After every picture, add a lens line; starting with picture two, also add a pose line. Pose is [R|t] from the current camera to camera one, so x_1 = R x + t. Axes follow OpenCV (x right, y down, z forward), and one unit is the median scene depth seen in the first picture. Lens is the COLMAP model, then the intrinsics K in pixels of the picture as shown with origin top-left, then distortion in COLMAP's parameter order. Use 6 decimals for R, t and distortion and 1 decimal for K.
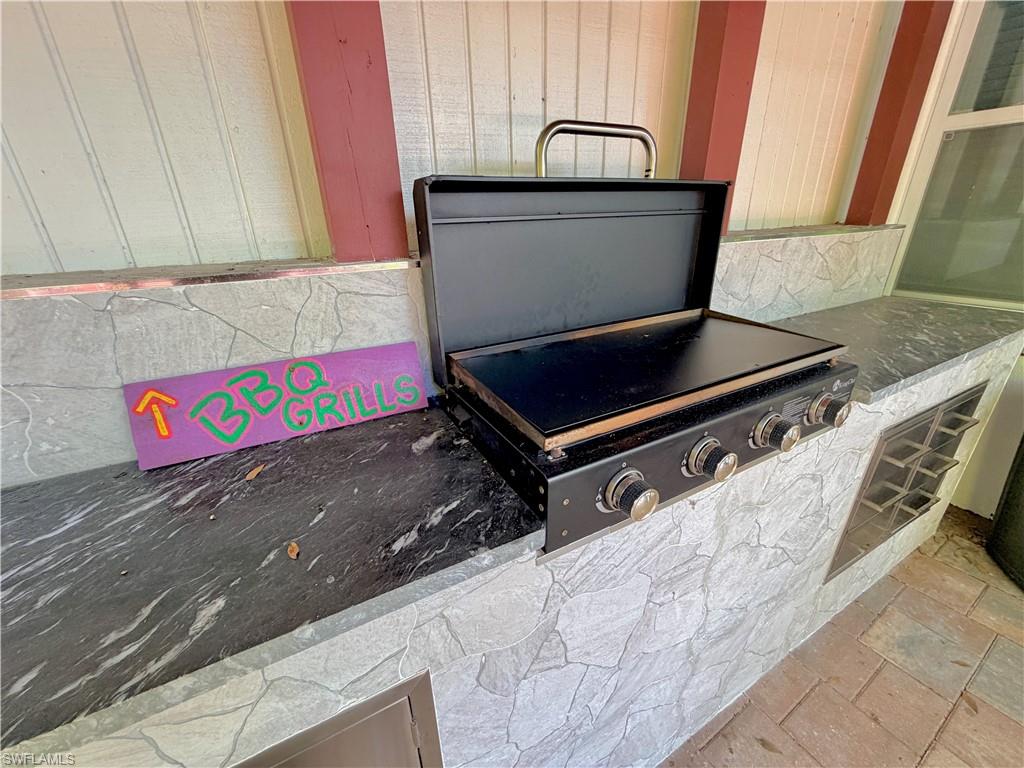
lens RADIAL K [[417.2, 0, 512.0], [0, 417.2, 384.0], [0, 0, 1]] dist [-0.001573, -0.000214]
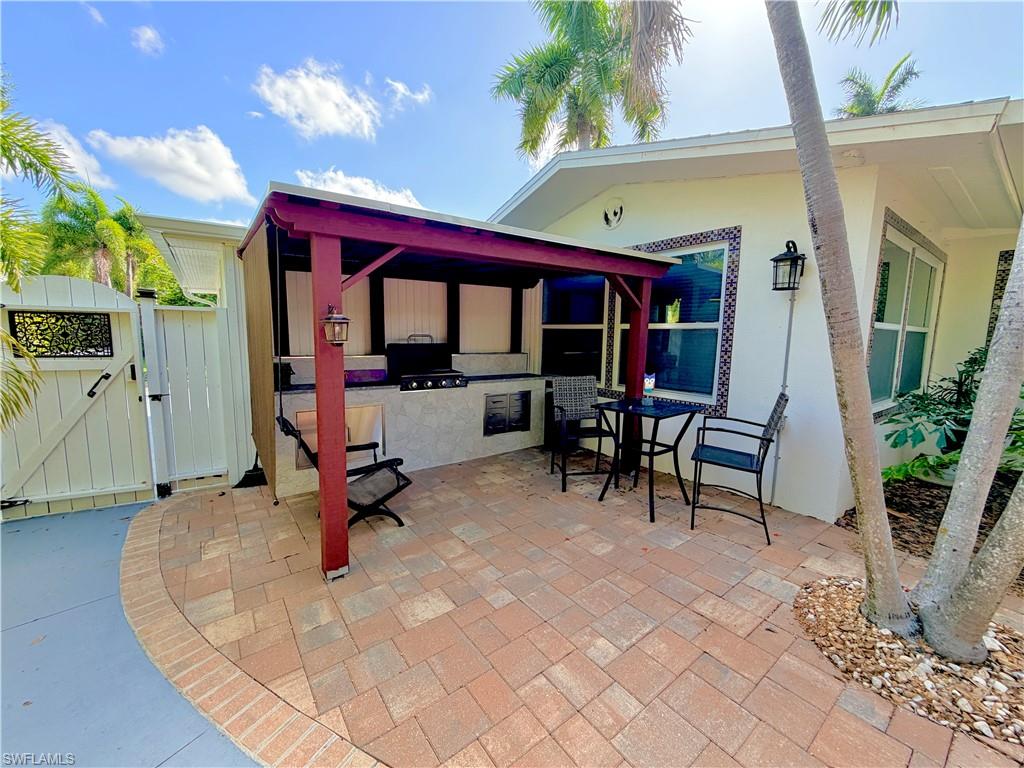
lens RADIAL K [[417.2, 0, 512.0], [0, 417.2, 384.0], [0, 0, 1]] dist [-0.001573, -0.000214]
pose [[0.994749, 0.037071, 0.095391, 0.643712], [-0.010574, 0.964330, -0.264492, 1.085956], [-0.101793, 0.262094, 0.959659, -3.108742]]
